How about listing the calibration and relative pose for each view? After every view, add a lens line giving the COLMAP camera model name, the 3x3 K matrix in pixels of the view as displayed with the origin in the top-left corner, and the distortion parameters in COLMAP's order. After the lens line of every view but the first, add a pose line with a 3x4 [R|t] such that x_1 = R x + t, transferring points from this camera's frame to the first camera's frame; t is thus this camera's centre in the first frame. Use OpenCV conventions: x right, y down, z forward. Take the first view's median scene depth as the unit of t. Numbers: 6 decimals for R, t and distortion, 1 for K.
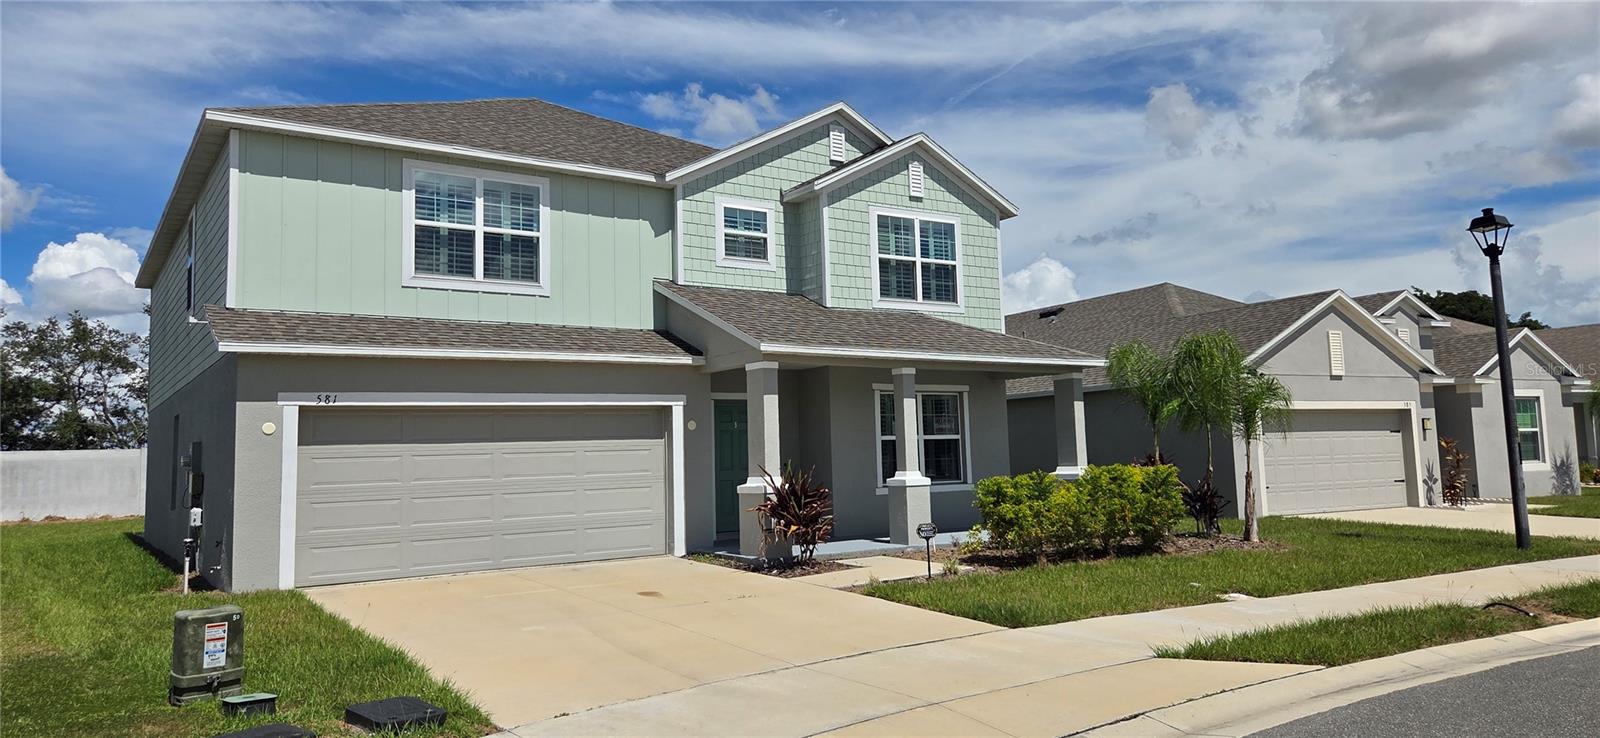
lens RADIAL K [[1062.7, 0, 800.0], [0, 1062.7, 369.0], [0, 0, 1]] dist [0.001679, -0.000411]
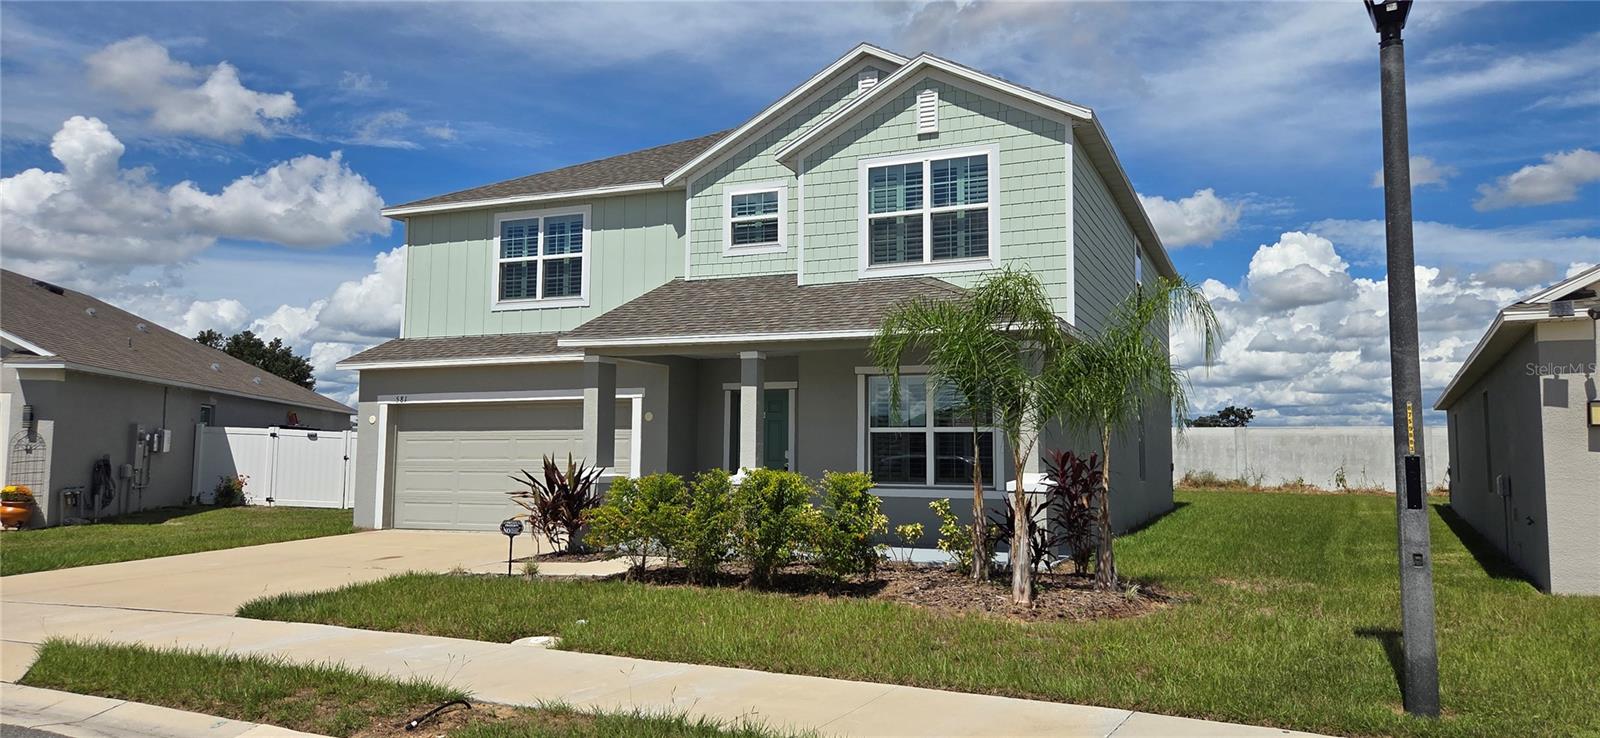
lens RADIAL K [[1062.7, 0, 800.0], [0, 1062.7, 369.0], [0, 0, 1]] dist [0.001679, -0.000411]
pose [[0.535208, -0.034714, -0.844007, 0.792793], [0.051790, 0.998624, -0.008232, 0.020487], [0.843131, -0.039305, 0.536269, 0.514091]]
